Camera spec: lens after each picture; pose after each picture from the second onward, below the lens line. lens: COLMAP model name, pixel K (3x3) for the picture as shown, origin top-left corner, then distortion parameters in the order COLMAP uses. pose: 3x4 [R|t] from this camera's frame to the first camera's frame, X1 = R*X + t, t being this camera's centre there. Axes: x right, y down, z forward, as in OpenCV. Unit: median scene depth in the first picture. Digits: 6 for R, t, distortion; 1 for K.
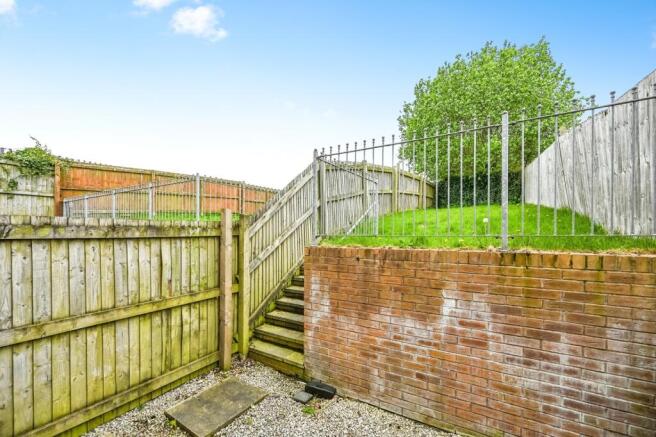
lens RADIAL K [[267.6, 0, 321.2], [0, 267.6, 239.3], [0, 0, 1]] dist [0.012218, 0.000544]
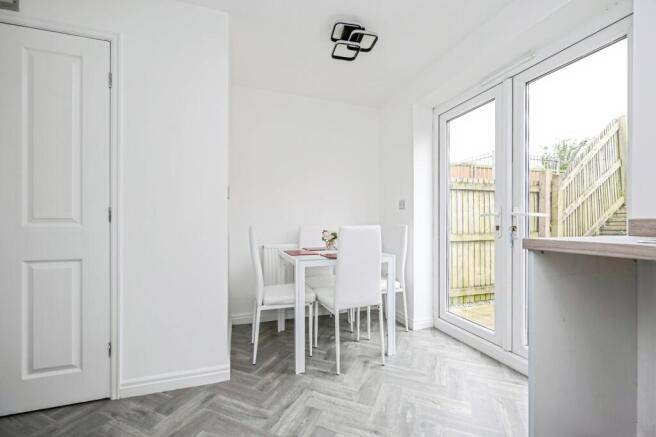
lens RADIAL K [[267.6, 0, 325.6], [0, 267.6, 218.7], [0, 0, 1]] dist [0.012218, 0.000544]
pose [[0.772628, -0.010113, -0.634779, -0.380399], [-0.012324, 0.999446, -0.030923, 0.186020], [0.634740, 0.031715, 0.772075, -0.717537]]
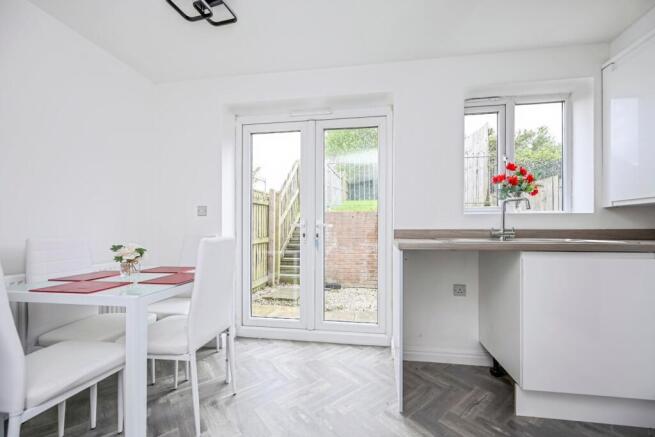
lens RADIAL K [[267.2, 0, 338.4], [0, 267.2, 225.1], [0, 0, 1]] dist [0.012218, 0.000544]
pose [[0.924474, -0.000659, 0.381245, -0.663185], [0.013136, 0.999460, -0.030124, 0.179071], [-0.381019, 0.032857, 0.923983, -0.738430]]
